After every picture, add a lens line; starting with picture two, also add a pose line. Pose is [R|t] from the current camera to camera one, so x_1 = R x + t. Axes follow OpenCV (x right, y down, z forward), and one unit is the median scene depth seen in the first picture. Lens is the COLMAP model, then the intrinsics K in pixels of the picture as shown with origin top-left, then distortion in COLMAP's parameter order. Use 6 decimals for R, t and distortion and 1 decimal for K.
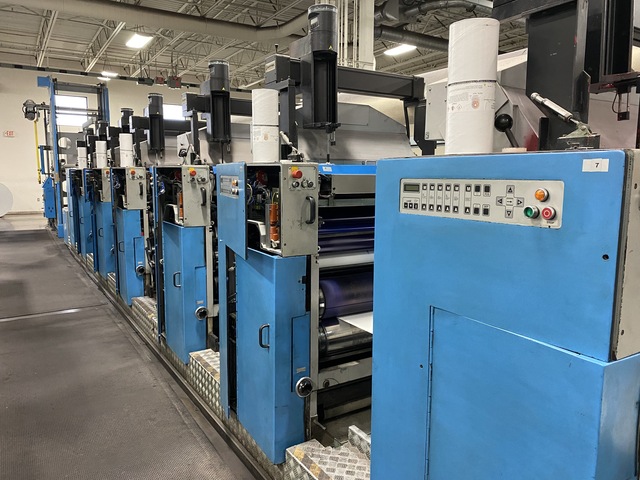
lens RADIAL K [[489.5, 0, 319.4], [0, 489.5, 236.1], [0, 0, 1]] dist [-0.002698, -0.010086]
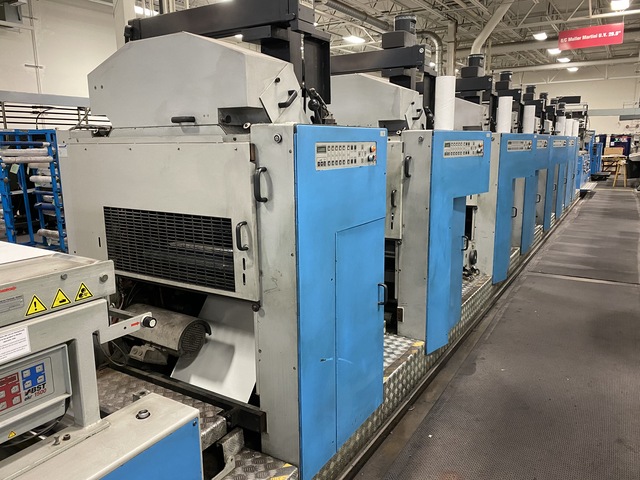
lens RADIAL K [[489.5, 0, 319.9], [0, 489.5, 238.9], [0, 0, 1]] dist [-0.002698, -0.010086]
pose [[-0.440791, -0.156637, 0.883837, -0.668559], [0.135476, 0.961767, 0.238013, -0.122745], [-0.887327, 0.224653, -0.402718, 1.076409]]
